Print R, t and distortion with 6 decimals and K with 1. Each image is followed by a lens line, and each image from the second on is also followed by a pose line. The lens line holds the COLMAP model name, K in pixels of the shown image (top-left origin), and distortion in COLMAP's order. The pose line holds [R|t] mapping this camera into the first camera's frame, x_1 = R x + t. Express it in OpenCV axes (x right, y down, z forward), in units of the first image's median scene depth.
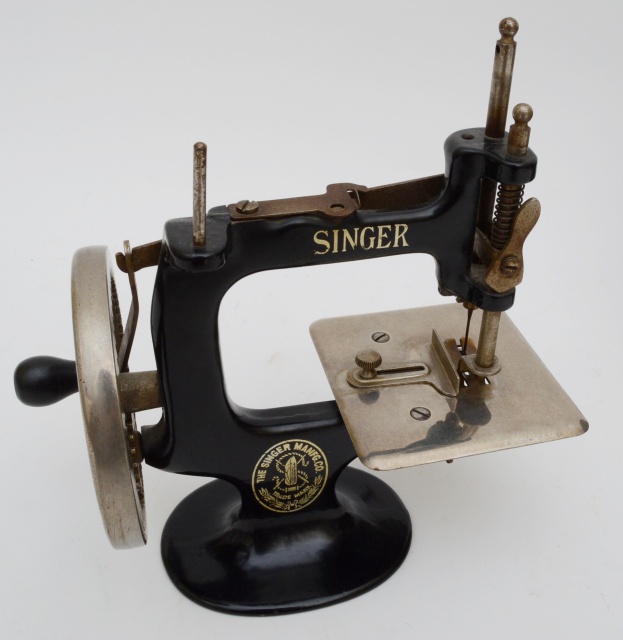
lens RADIAL K [[784.3, 0, 312.9], [0, 784.3, 317.0], [0, 0, 1]] dist [0.002785, 0.000000]
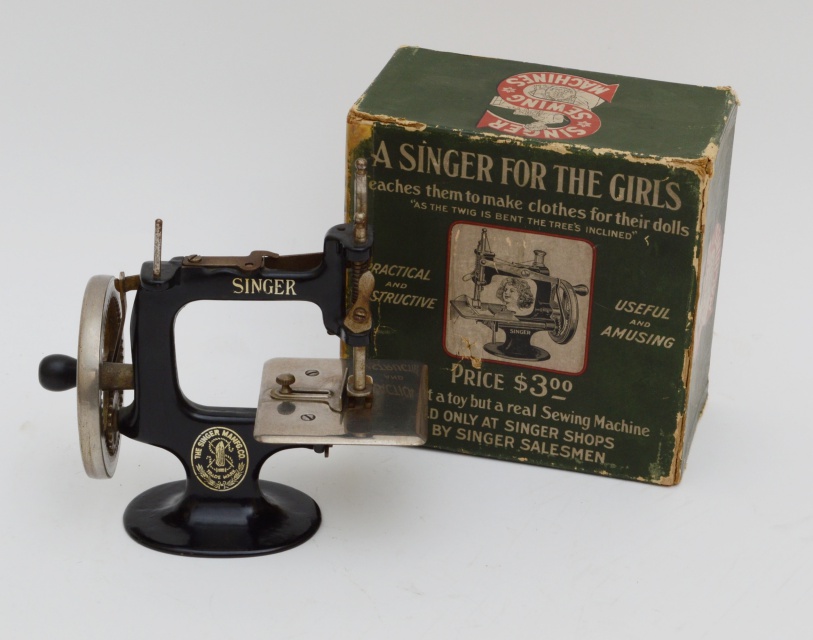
lens RADIAL K [[2065.8, 0, 408.0], [0, 2065.8, 314.2], [0, 0, 1]] dist [0.163240, 0.000000]
pose [[0.973296, 0.107578, -0.202786, 1.164846], [-0.135062, 0.982672, -0.126943, 0.433164], [0.185615, 0.150942, 0.970960, -2.902442]]
